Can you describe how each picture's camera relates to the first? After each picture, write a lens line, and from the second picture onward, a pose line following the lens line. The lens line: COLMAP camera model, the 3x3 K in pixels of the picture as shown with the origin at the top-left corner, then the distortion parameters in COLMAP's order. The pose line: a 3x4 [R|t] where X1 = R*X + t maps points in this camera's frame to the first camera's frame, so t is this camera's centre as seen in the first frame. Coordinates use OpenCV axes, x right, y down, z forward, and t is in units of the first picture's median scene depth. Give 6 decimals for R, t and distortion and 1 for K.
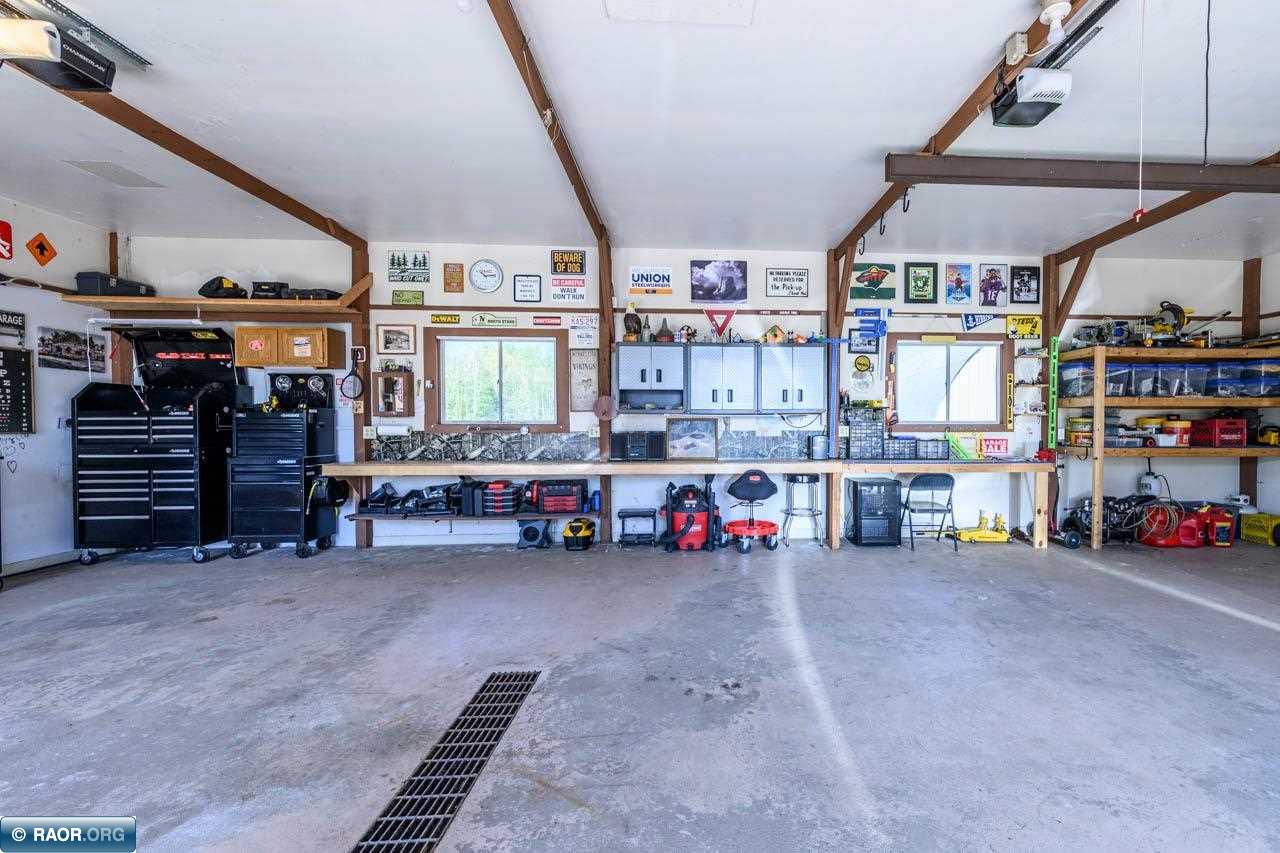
lens RADIAL K [[500.0, 0, 640.0], [0, 500.0, 426.5], [0, 0, 1]] dist [0.000773, -0.000210]
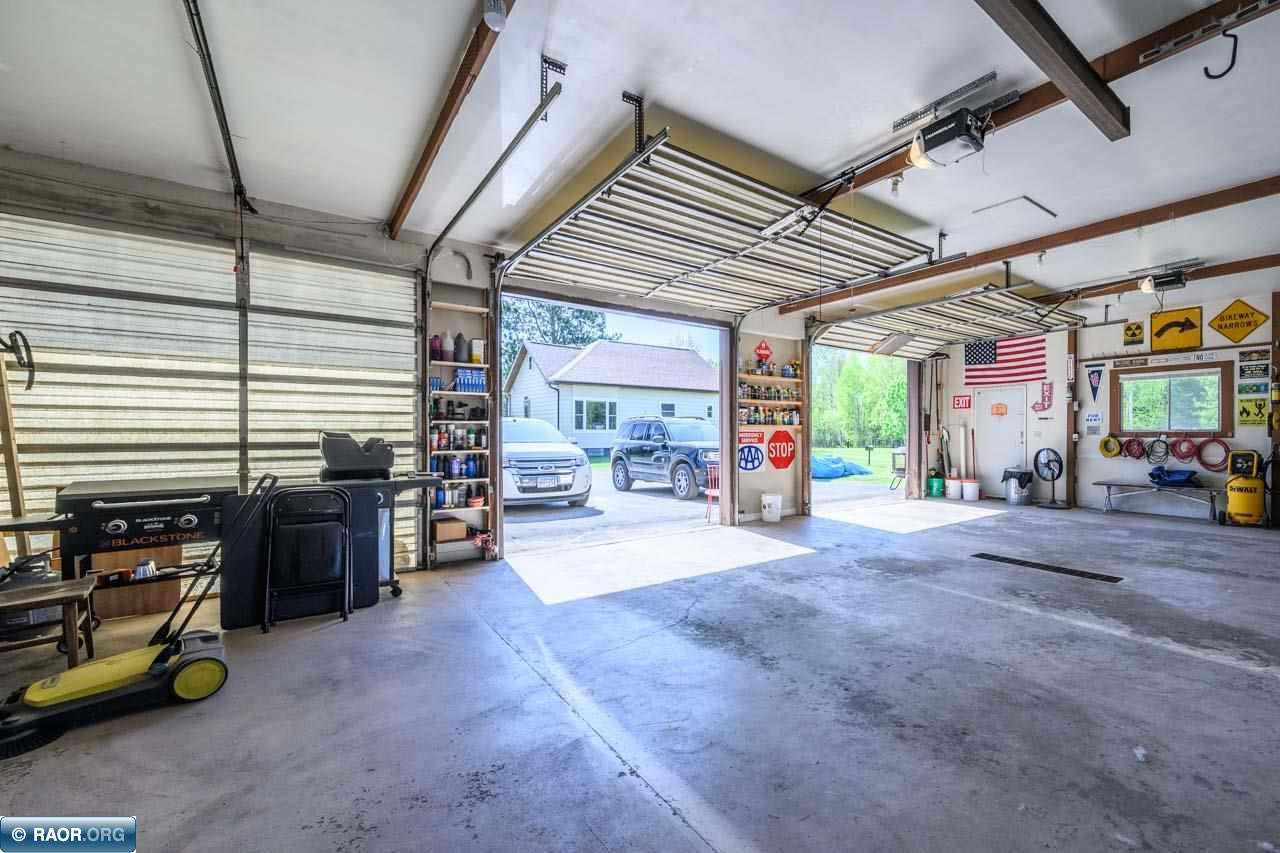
lens RADIAL K [[500.0, 0, 640.0], [0, 500.0, 426.5], [0, 0, 1]] dist [0.000773, -0.000210]
pose [[-0.855484, -0.005923, -0.517795, 1.777179], [-0.001286, 0.999956, -0.009314, 0.021718], [0.517827, -0.007302, -0.855454, 1.506163]]
